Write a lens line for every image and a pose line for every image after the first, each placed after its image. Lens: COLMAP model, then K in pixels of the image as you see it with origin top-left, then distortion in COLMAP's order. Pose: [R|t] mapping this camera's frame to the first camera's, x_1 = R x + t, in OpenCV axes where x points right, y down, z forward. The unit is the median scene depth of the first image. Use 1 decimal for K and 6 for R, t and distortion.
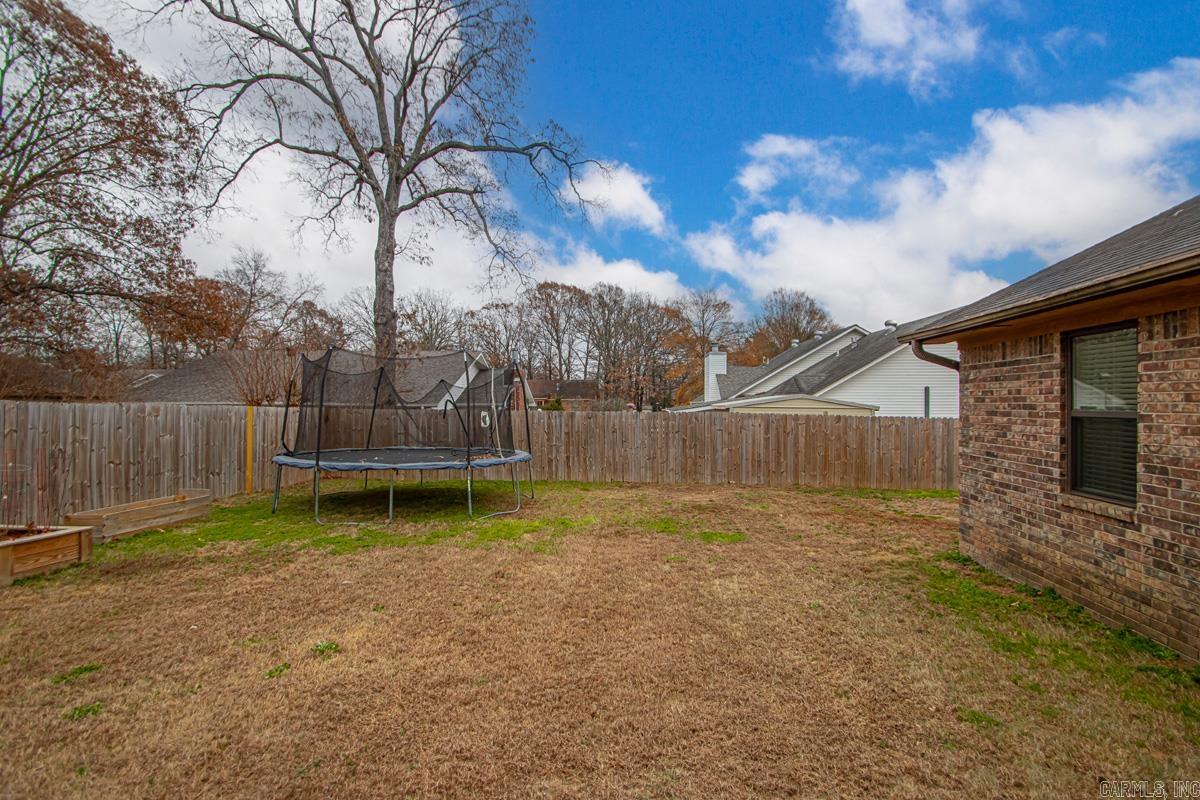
lens RADIAL K [[576.3, 0, 603.1], [0, 576.3, 404.2], [0, 0, 1]] dist [0.014024, -0.019046]
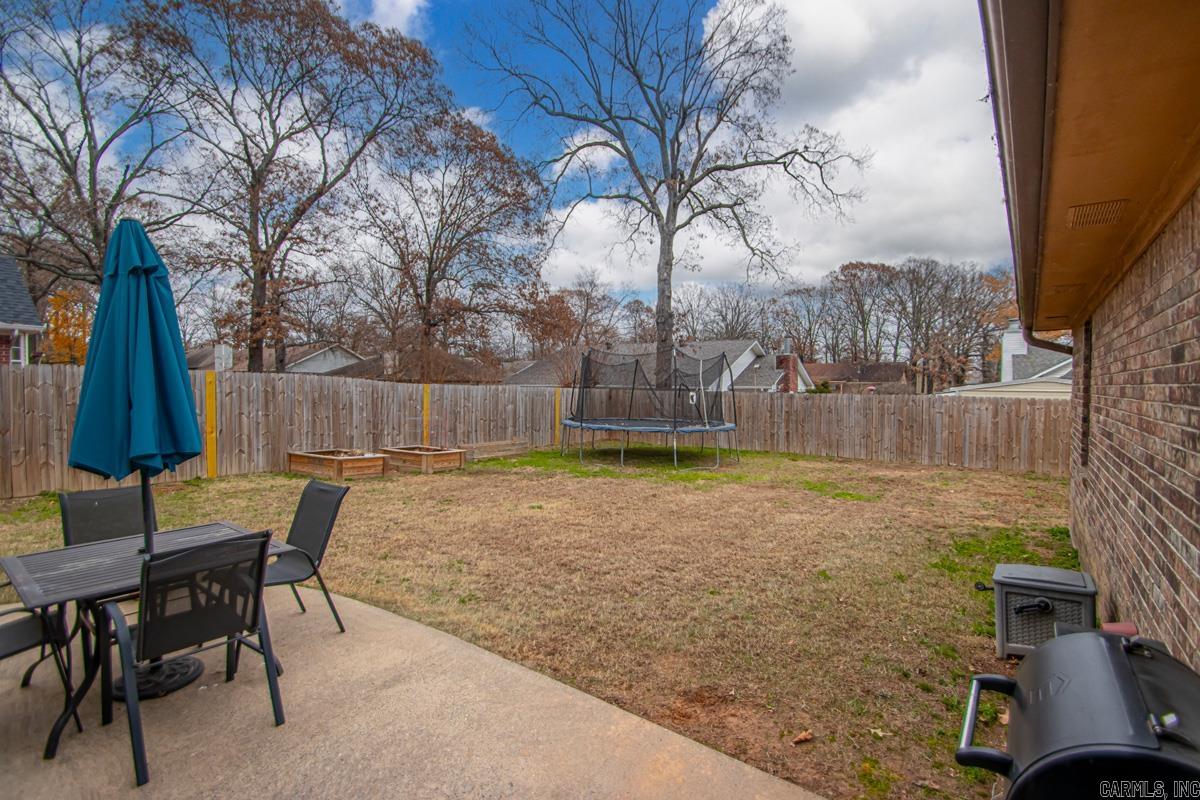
lens RADIAL K [[548.4, 0, 600.0], [0, 548.4, 400.0], [0, 0, 1]] dist [-0.009678, -0.000509]
pose [[0.853811, 0.015324, -0.520357, 0.125938], [-0.003215, 0.999703, 0.024166, 0.000372], [0.520573, -0.018960, 0.853607, -0.091955]]
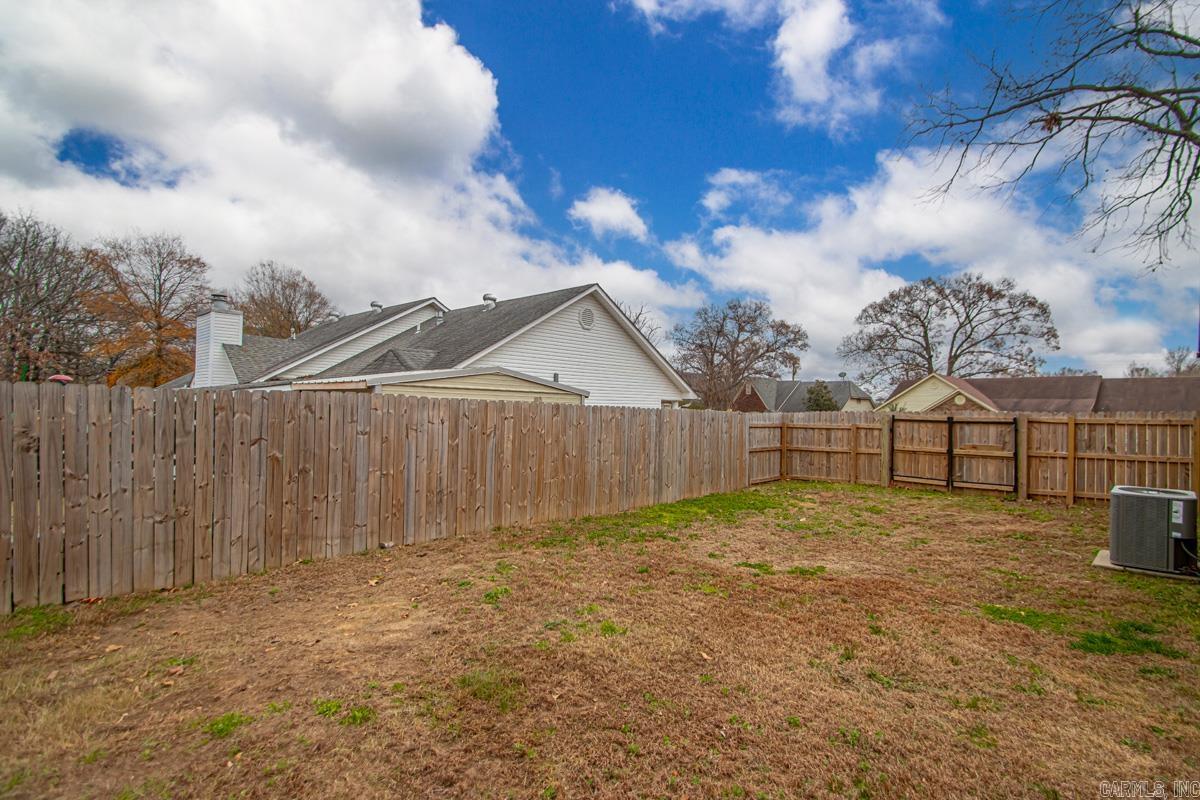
lens RADIAL K [[548.4, 0, 600.0], [0, 548.4, 400.0], [0, 0, 1]] dist [-0.009678, -0.000509]
pose [[0.630251, 0.018738, 0.776166, -0.009365], [-0.013550, 0.999822, -0.013135, 0.014538], [-0.776274, -0.002239, 0.630392, 0.387910]]
